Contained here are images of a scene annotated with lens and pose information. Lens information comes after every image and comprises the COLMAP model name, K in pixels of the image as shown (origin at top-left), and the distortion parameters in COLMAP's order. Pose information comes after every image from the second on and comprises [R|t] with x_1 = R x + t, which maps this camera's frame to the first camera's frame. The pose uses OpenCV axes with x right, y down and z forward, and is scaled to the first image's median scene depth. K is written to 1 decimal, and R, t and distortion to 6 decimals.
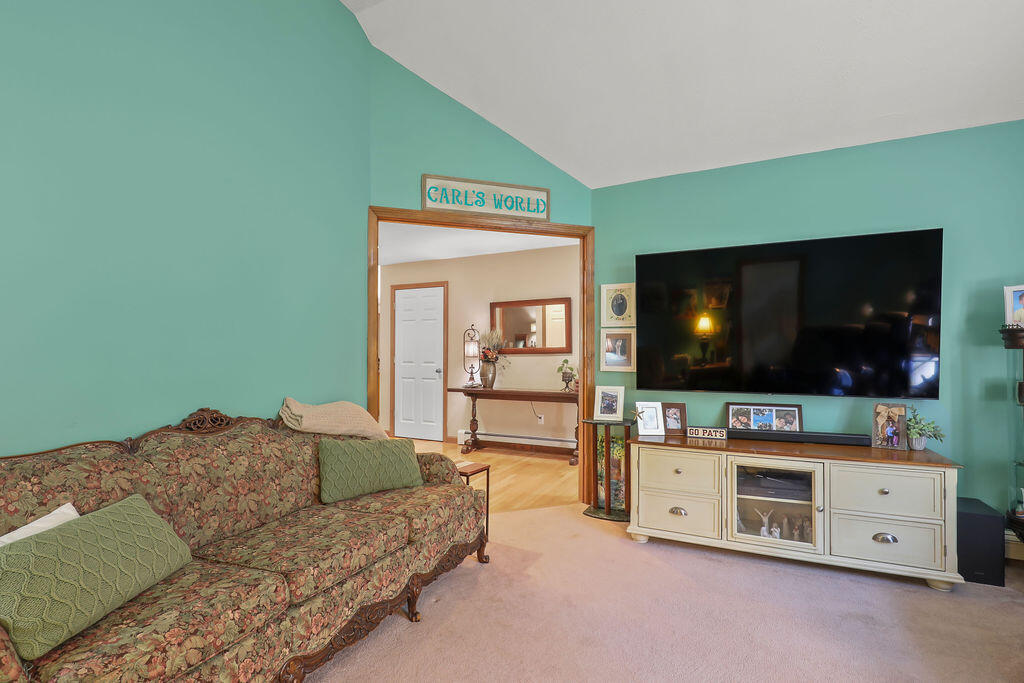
lens RADIAL K [[466.8, 0, 519.0], [0, 466.8, 352.2], [0, 0, 1]] dist [-0.001138, -0.000289]
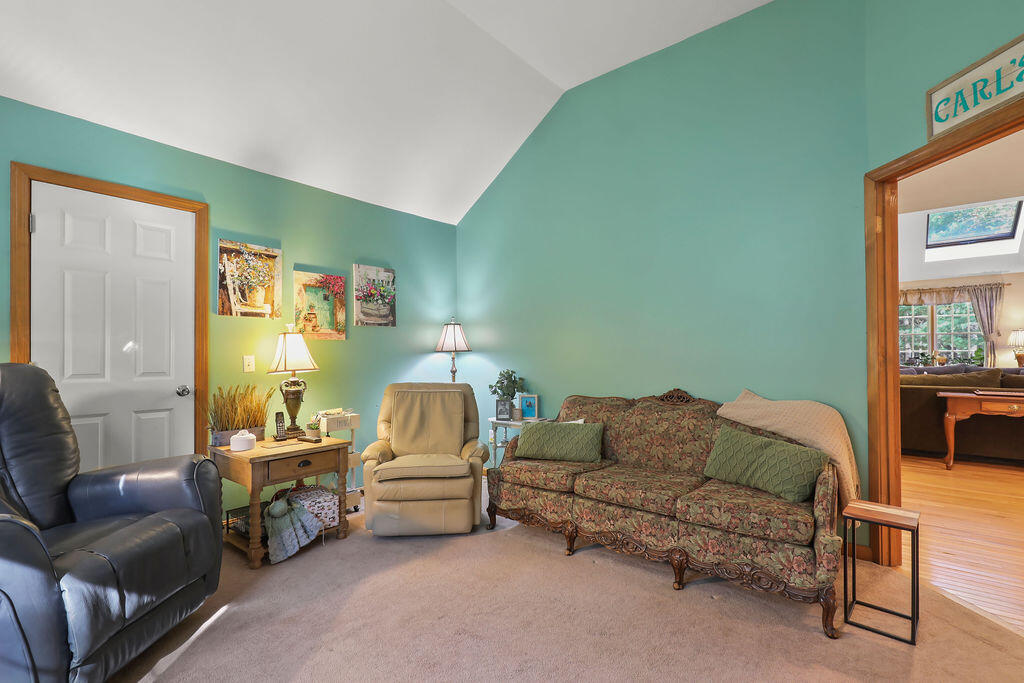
lens RADIAL K [[466.8, 0, 514.9], [0, 466.8, 344.8], [0, 0, 1]] dist [-0.001138, -0.000289]
pose [[-0.249690, -0.018718, -0.968145, 0.888535], [0.015547, 0.999607, -0.023336, 0.003655], [0.968201, -0.020879, -0.249301, 0.823877]]
